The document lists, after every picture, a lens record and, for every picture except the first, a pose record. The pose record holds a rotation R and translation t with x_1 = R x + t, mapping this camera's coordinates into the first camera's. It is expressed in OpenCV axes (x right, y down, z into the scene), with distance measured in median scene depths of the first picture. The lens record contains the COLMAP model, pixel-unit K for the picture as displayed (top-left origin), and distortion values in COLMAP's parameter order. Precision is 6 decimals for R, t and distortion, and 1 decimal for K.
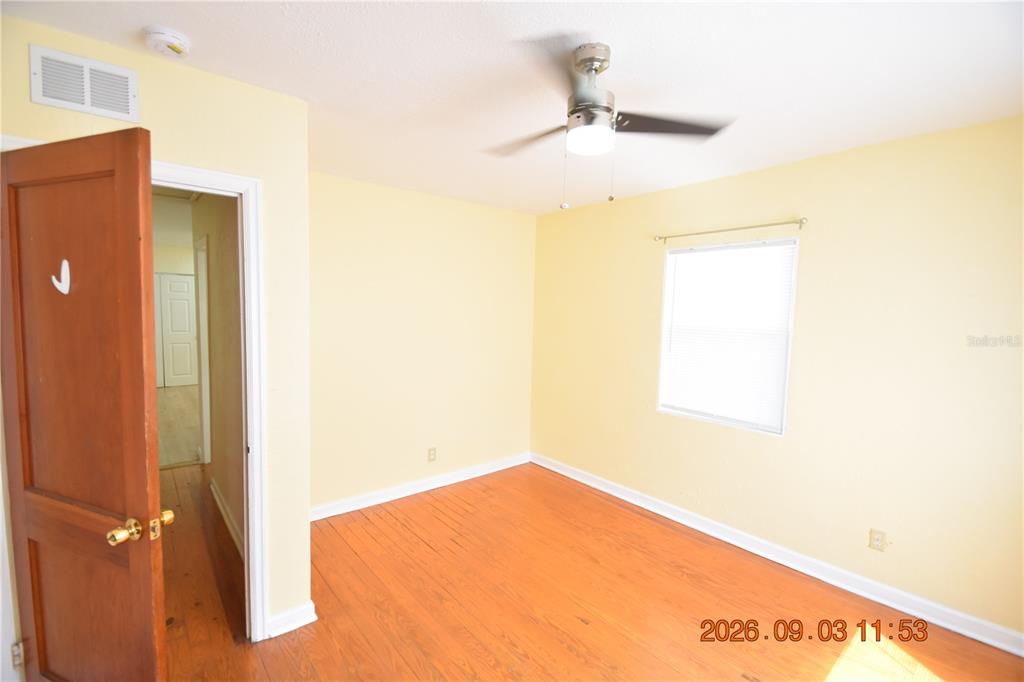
lens RADIAL K [[448.2, 0, 512.0], [0, 448.2, 341.0], [0, 0, 1]] dist [-0.030233, -0.000043]
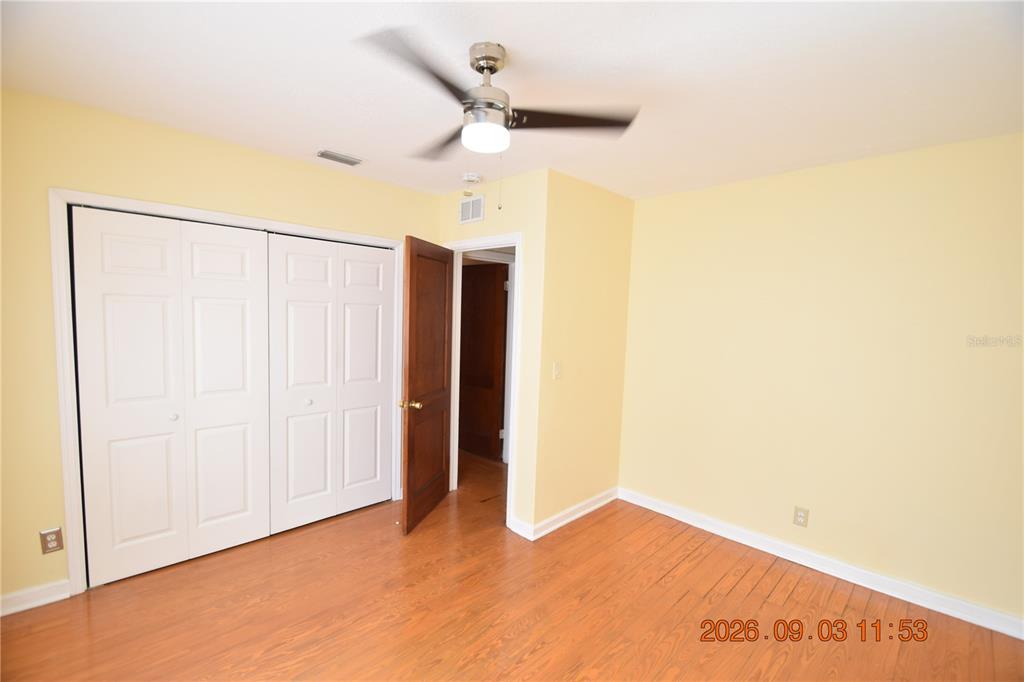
lens RADIAL K [[448.2, 0, 512.0], [0, 448.2, 341.0], [0, 0, 1]] dist [-0.030233, -0.000043]
pose [[0.075484, 0.053790, -0.995695, 0.811501], [-0.101882, 0.993734, 0.045960, -0.042083], [0.991928, 0.097975, 0.080491, 0.684072]]
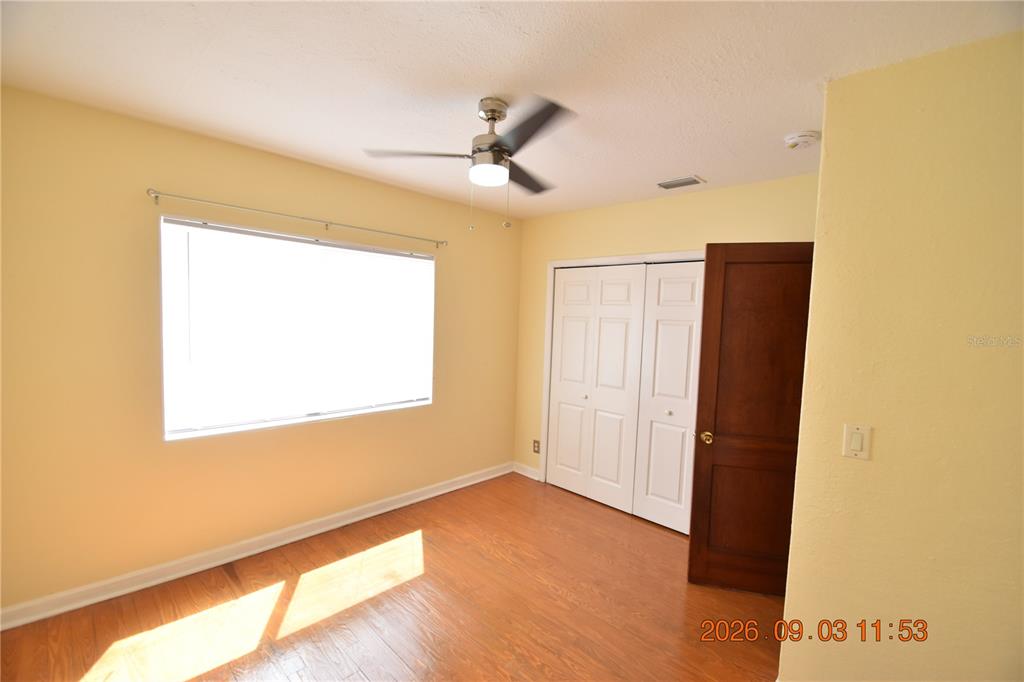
lens RADIAL K [[447.2, 0, 503.9], [0, 447.2, 343.4], [0, 0, 1]] dist [0.010634, 0.000013]
pose [[-0.996149, -0.048496, -0.073044, 0.133621], [-0.057876, 0.989516, 0.132322, -0.118976], [0.065861, 0.136040, -0.988512, 1.541776]]
